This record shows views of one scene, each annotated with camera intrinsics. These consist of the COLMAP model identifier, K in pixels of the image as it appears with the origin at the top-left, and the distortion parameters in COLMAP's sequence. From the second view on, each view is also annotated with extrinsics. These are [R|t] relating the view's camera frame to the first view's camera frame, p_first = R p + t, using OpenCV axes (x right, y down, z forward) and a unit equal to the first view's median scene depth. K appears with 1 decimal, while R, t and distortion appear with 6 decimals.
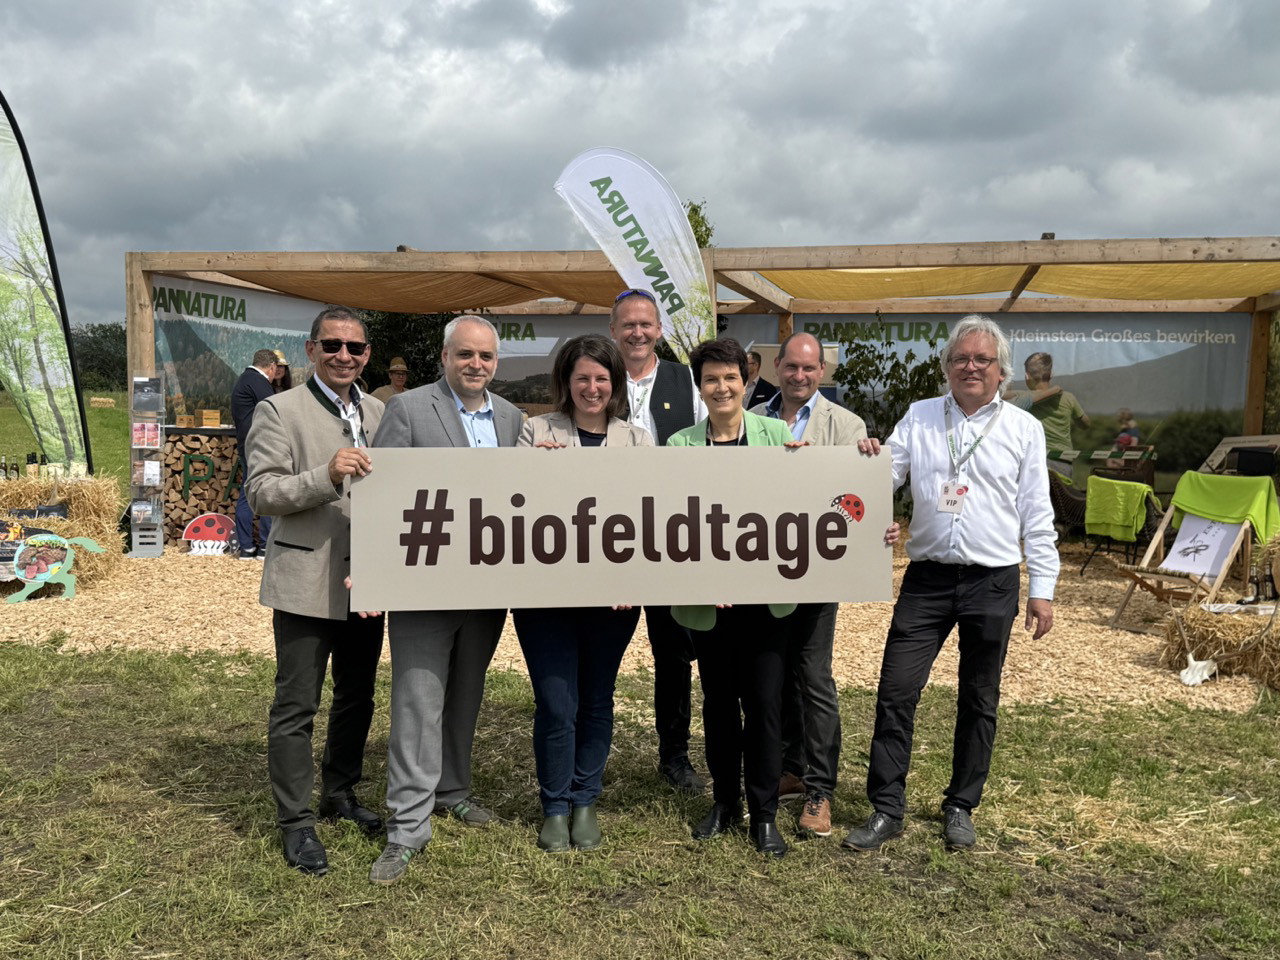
lens RADIAL K [[1178.8, 0, 675.9], [0, 1178.8, 515.6], [0, 0, 1]] dist [0.140100, 0.000000]
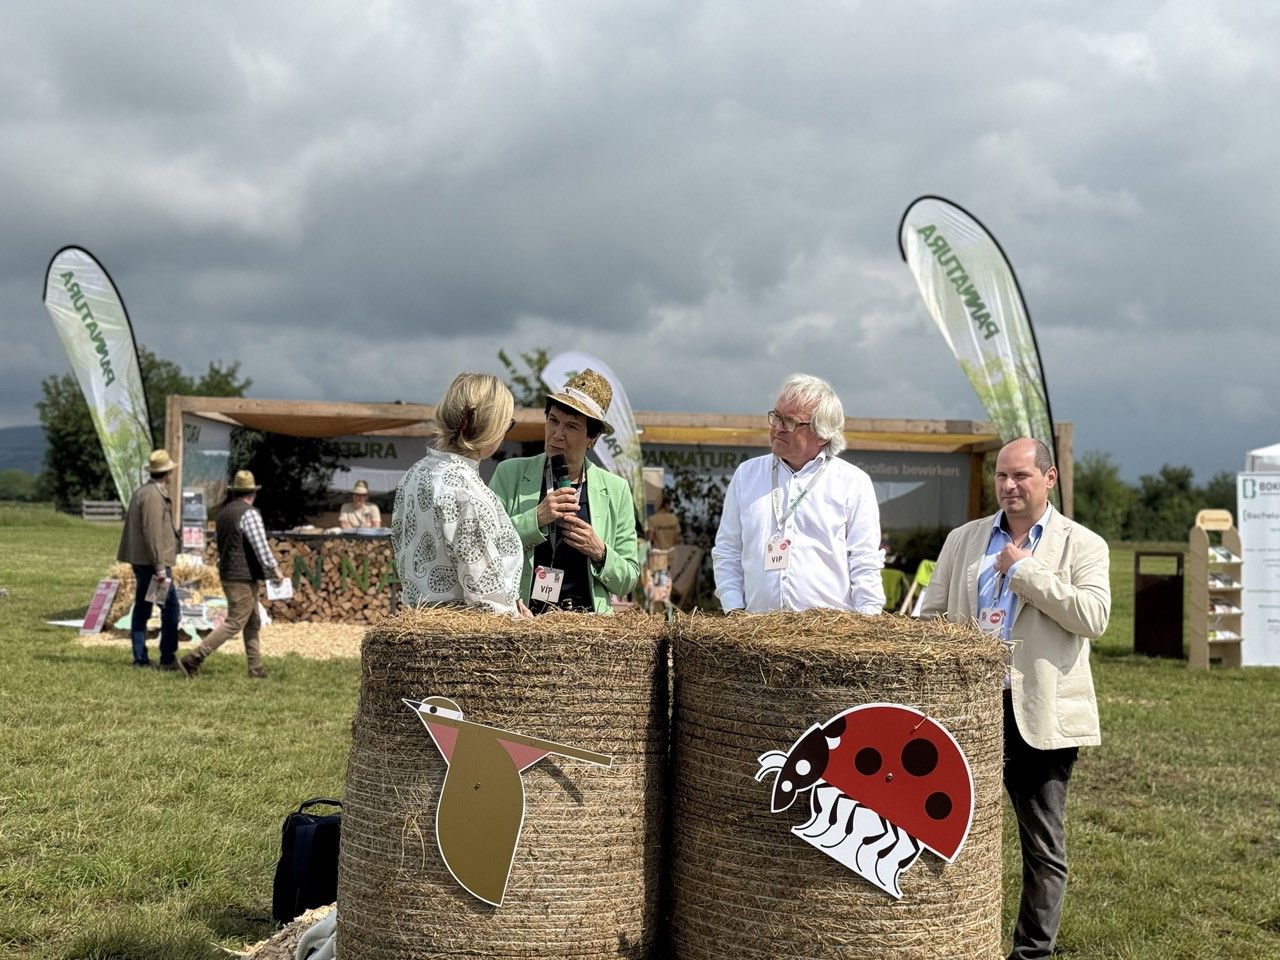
lens RADIAL K [[1806.4, 0, 645.9], [0, 1806.4, 481.8], [0, 0, 1]] dist [0.122004, 0.000000]
pose [[0.971087, 0.015457, 0.238224, -0.451342], [0.011805, 0.993572, -0.112585, 0.108435], [-0.238433, 0.112142, 0.964663, -1.094542]]
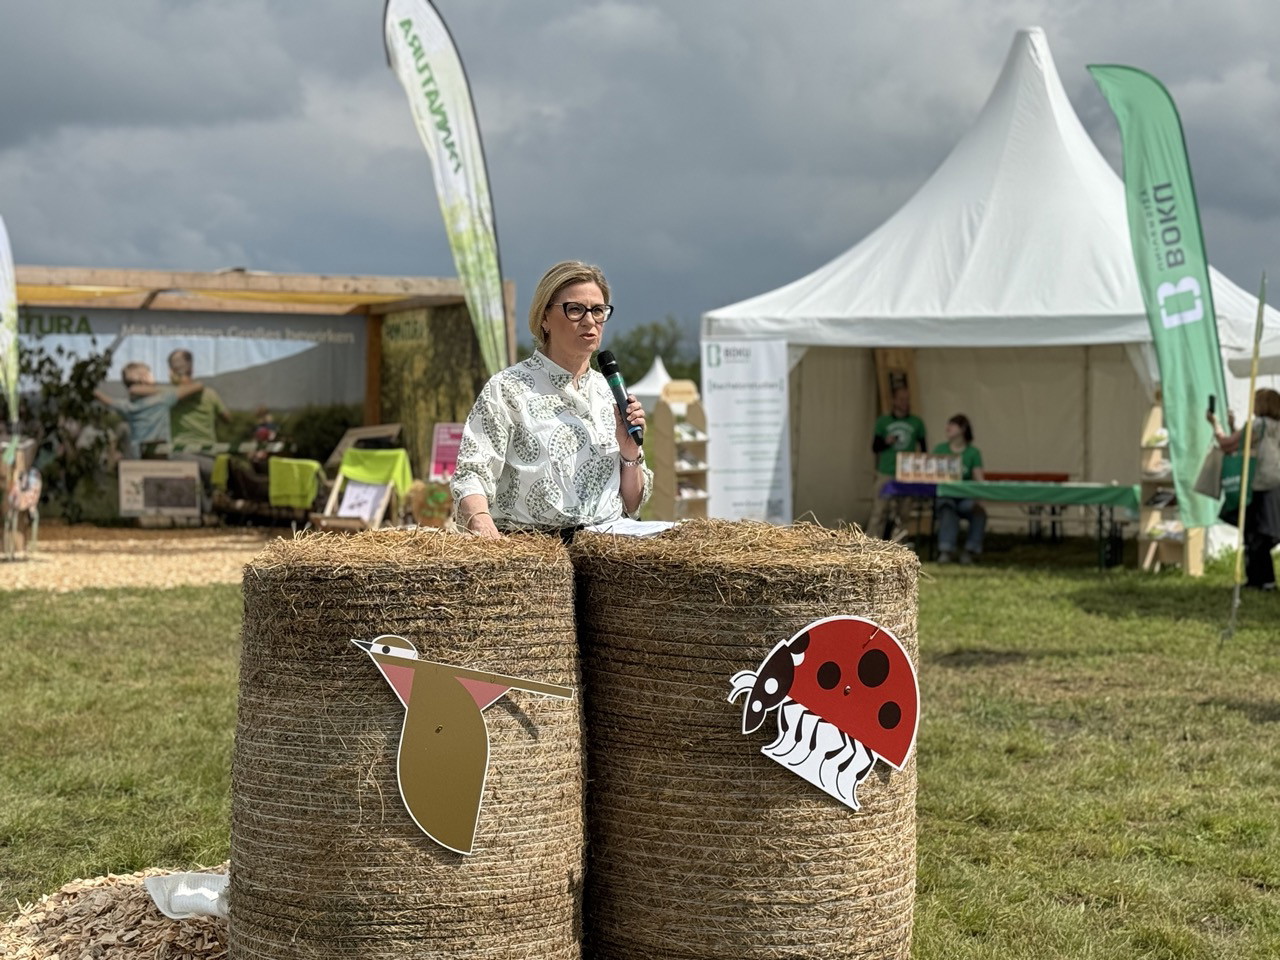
lens RADIAL K [[2286.6, 0, 640.9], [0, 2286.6, 475.8], [0, 0, 1]] dist [0.083364, 0.000000]
pose [[0.830543, -0.029007, 0.556198, -0.617667], [0.062180, 0.997229, -0.040842, 0.099721], [-0.553472, 0.068505, 0.830046, -1.104168]]
